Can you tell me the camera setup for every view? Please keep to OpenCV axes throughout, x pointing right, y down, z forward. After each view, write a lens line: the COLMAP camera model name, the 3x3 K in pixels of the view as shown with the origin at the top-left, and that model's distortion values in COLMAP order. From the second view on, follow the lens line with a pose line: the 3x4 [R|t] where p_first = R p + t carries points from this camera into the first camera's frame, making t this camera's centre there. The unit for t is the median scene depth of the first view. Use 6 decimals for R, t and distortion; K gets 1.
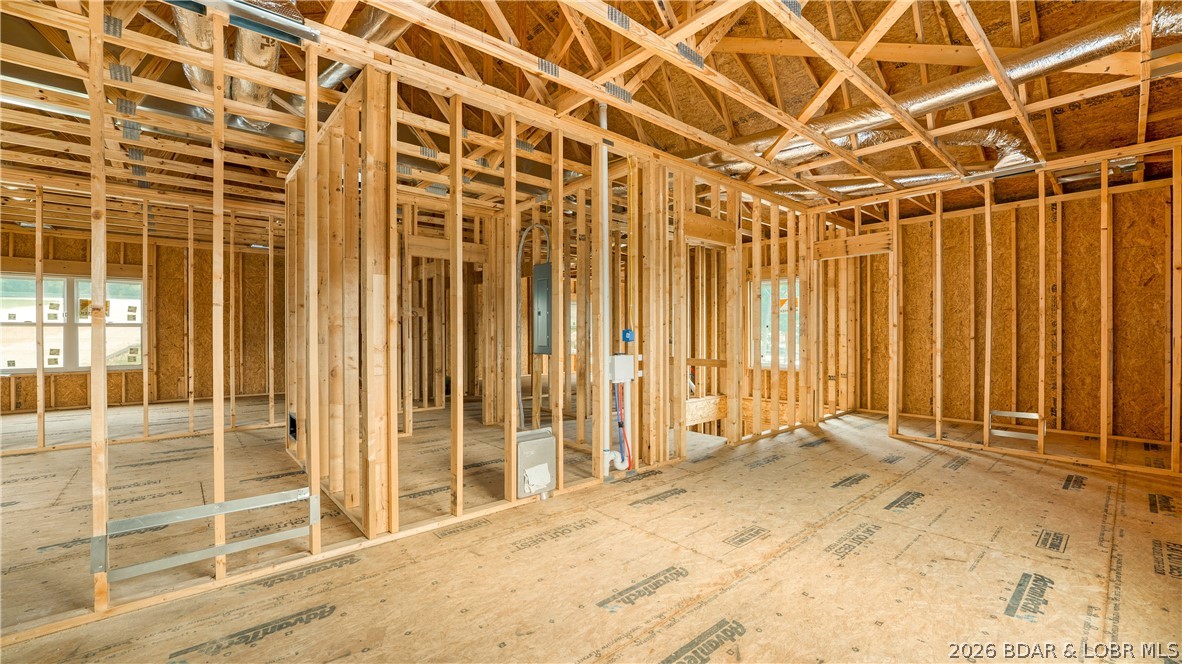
lens RADIAL K [[478.3, 0, 594.3], [0, 478.3, 336.3], [0, 0, 1]] dist [-0.011078, 0.000161]
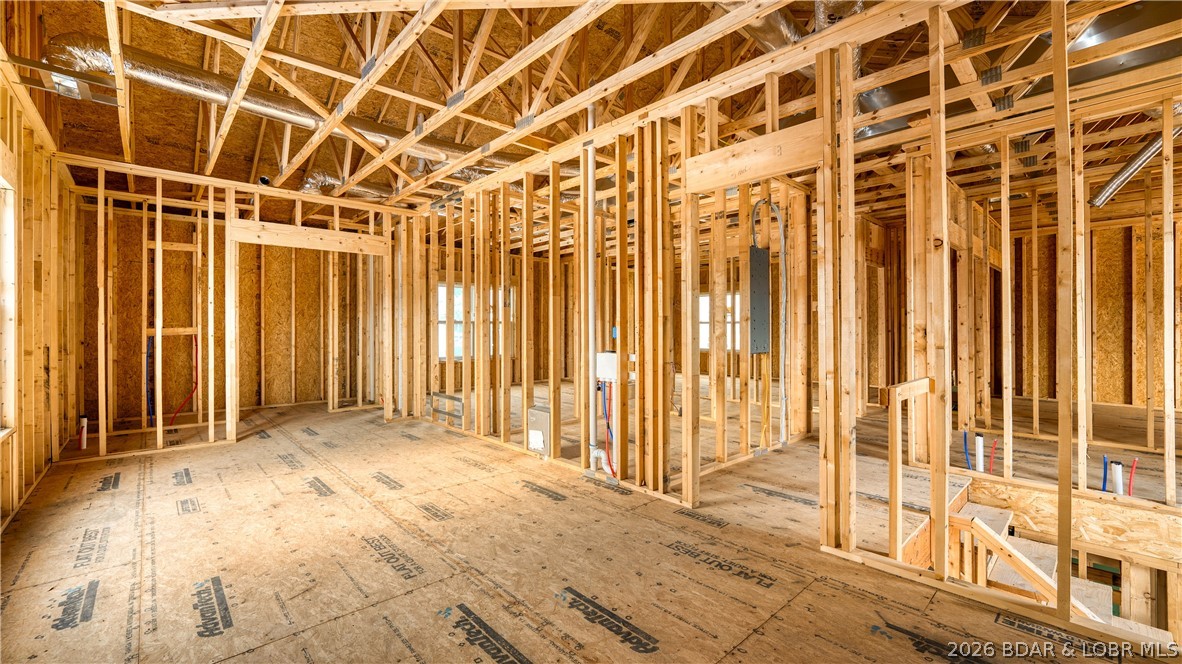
lens RADIAL K [[492.1, 0, 582.4], [0, 492.1, 326.2], [0, 0, 1]] dist [-0.010858, -0.000090]
pose [[0.009181, -0.002446, -0.999955, 1.272531], [-0.007139, 0.999971, -0.002511, -0.011702], [0.999932, 0.007162, 0.009163, 1.154062]]
